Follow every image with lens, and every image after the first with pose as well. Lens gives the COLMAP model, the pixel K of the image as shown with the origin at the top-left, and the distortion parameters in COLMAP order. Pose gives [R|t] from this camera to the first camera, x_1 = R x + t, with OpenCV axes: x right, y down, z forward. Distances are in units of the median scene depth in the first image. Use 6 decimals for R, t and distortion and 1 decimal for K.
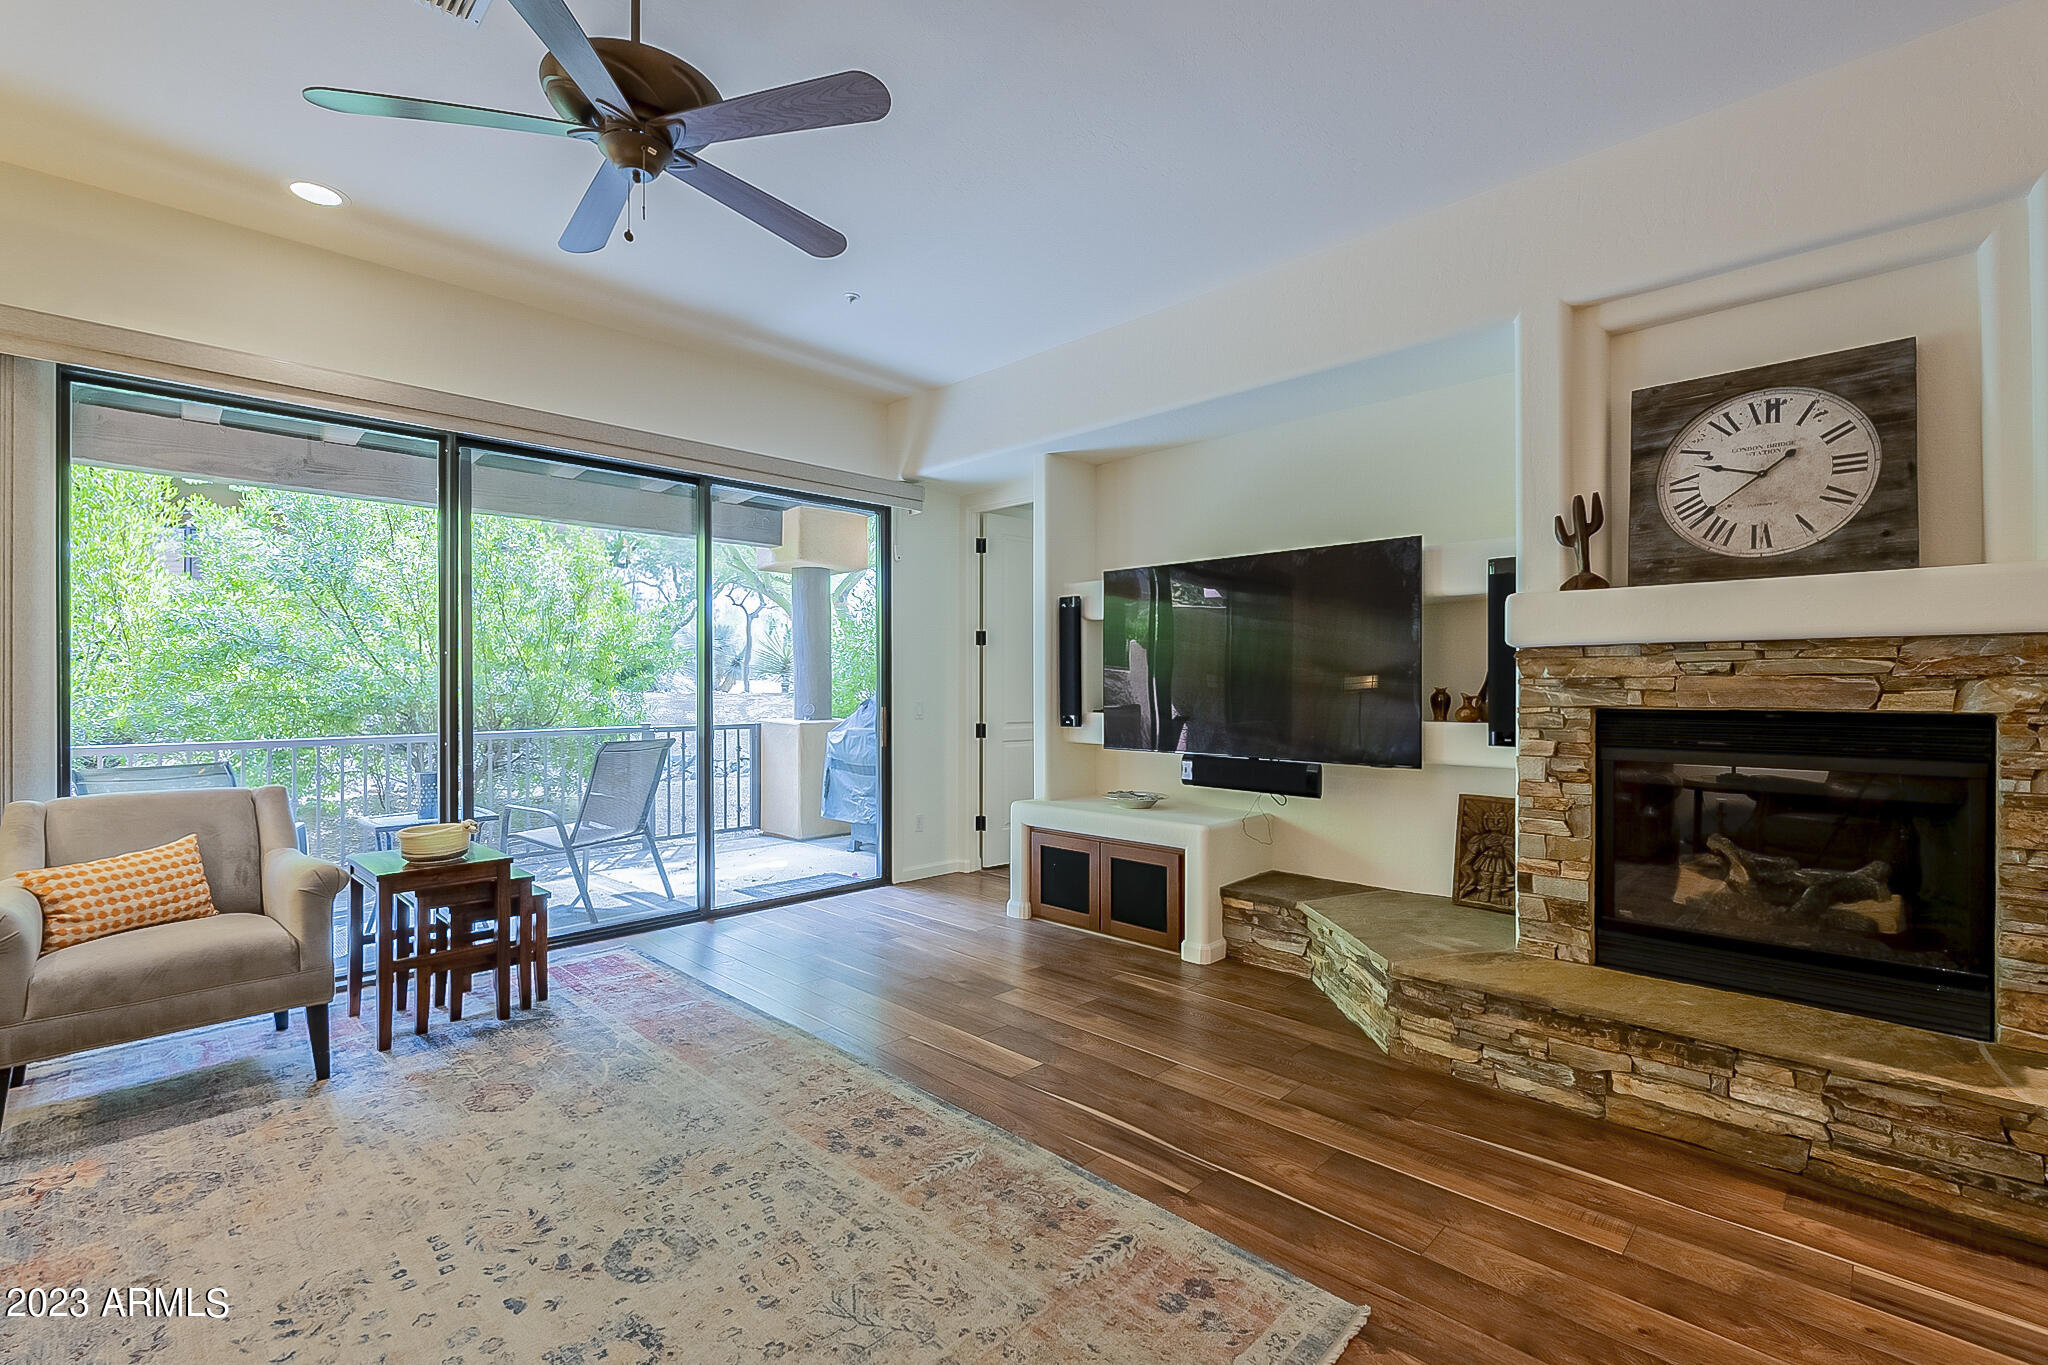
lens RADIAL K [[907.8, 0, 1032.1], [0, 907.8, 679.9], [0, 0, 1]] dist [0.001246, -0.001900]
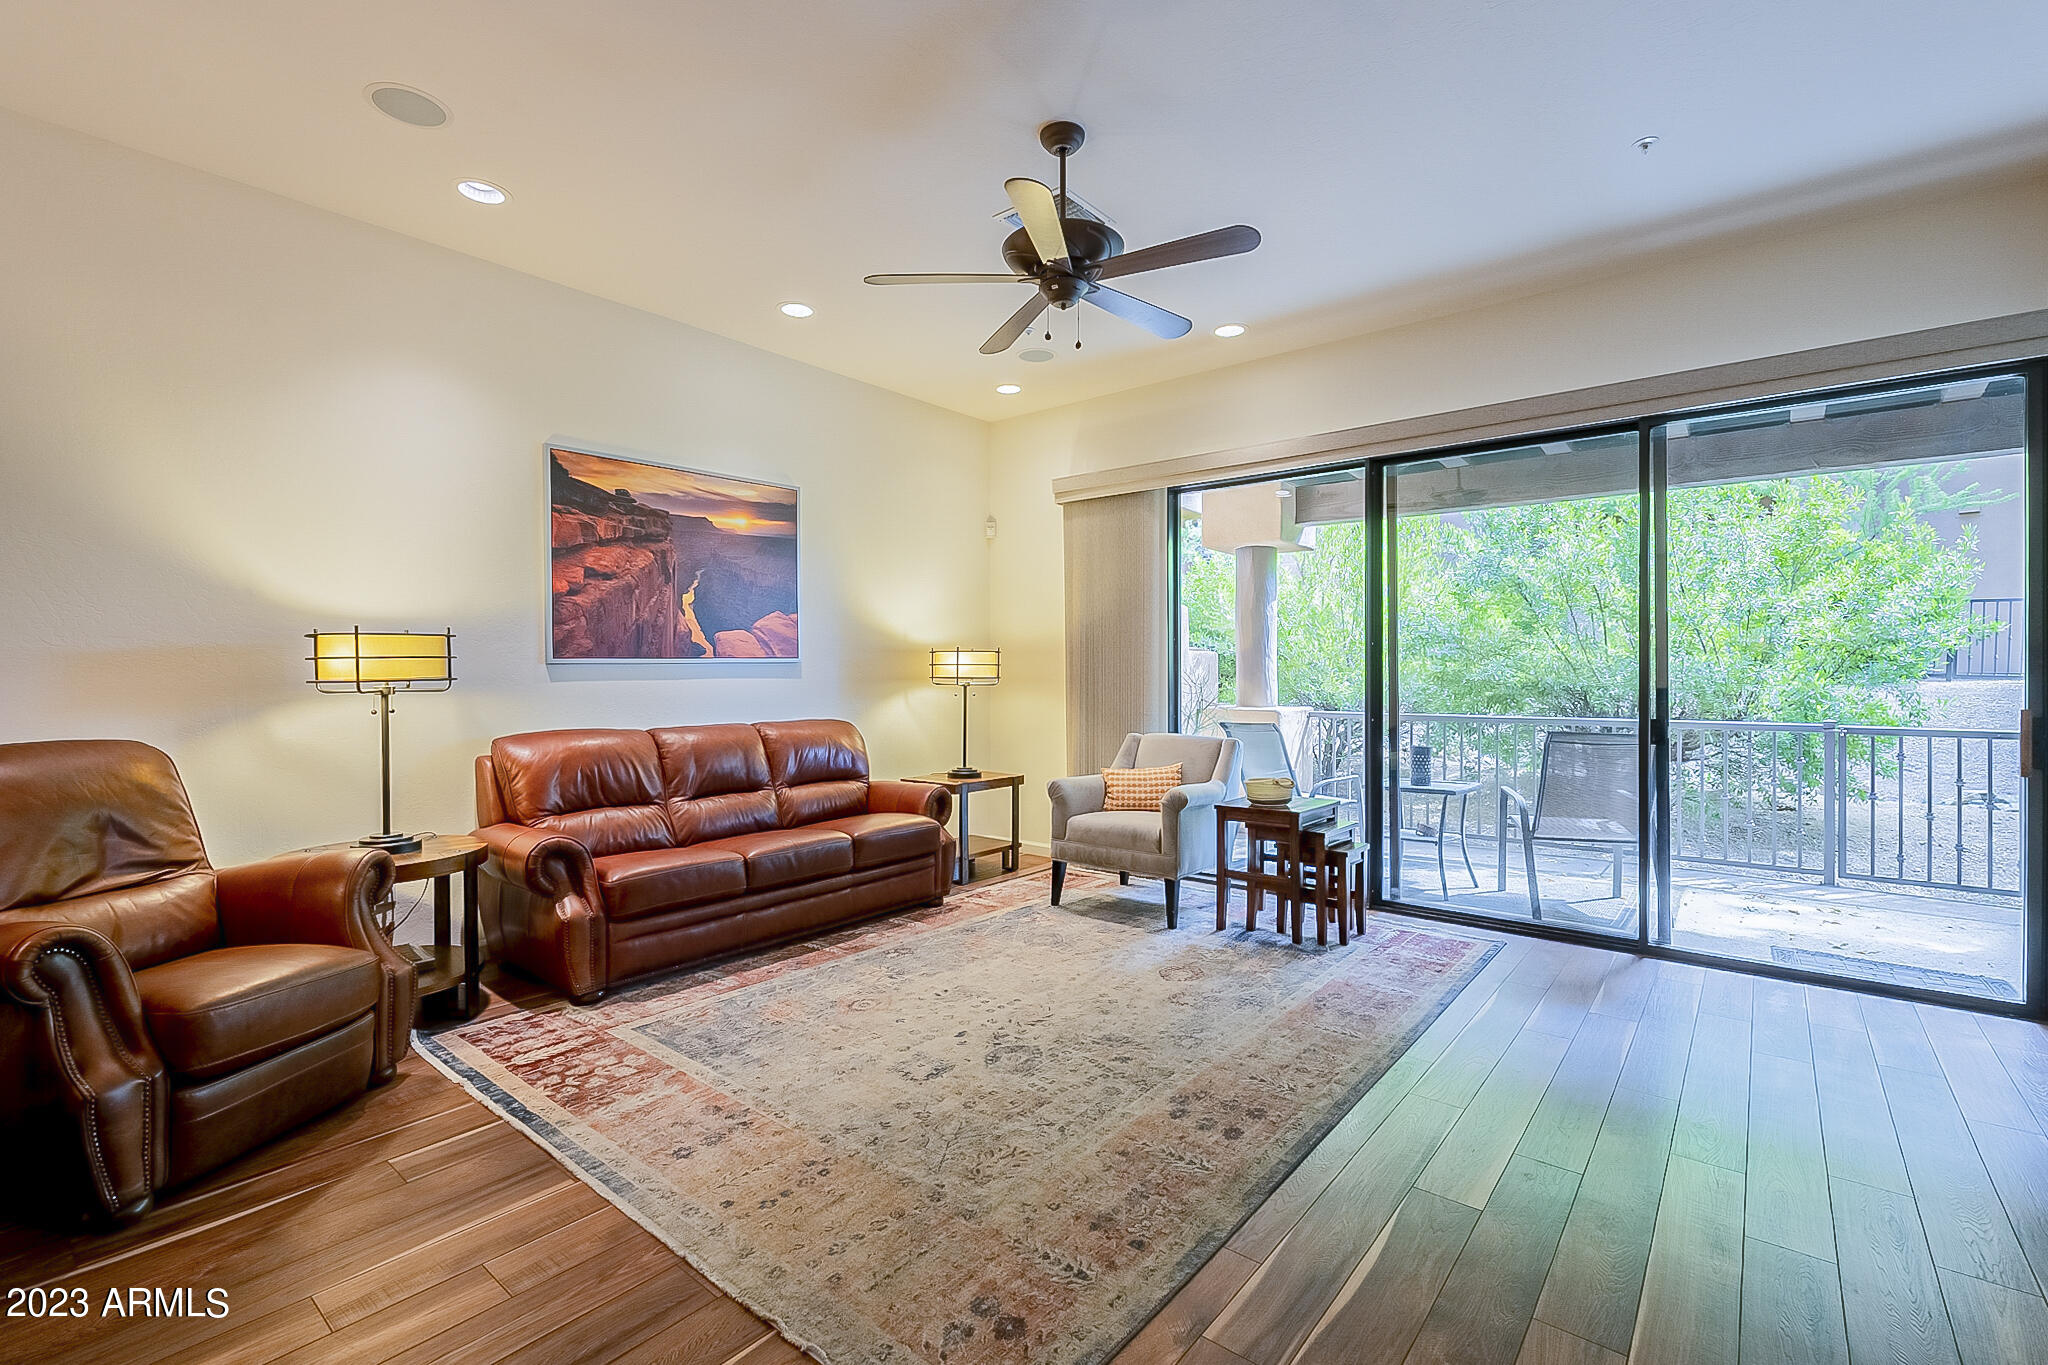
lens RADIAL K [[907.8, 0, 993.1], [0, 907.8, 670.1], [0, 0, 1]] dist [0.001246, -0.001900]
pose [[0.064713, -0.001201, -0.997903, 0.670403], [0.004073, 0.999991, -0.000939, 0.006106], [0.997896, -0.004003, 0.064717, 0.567308]]
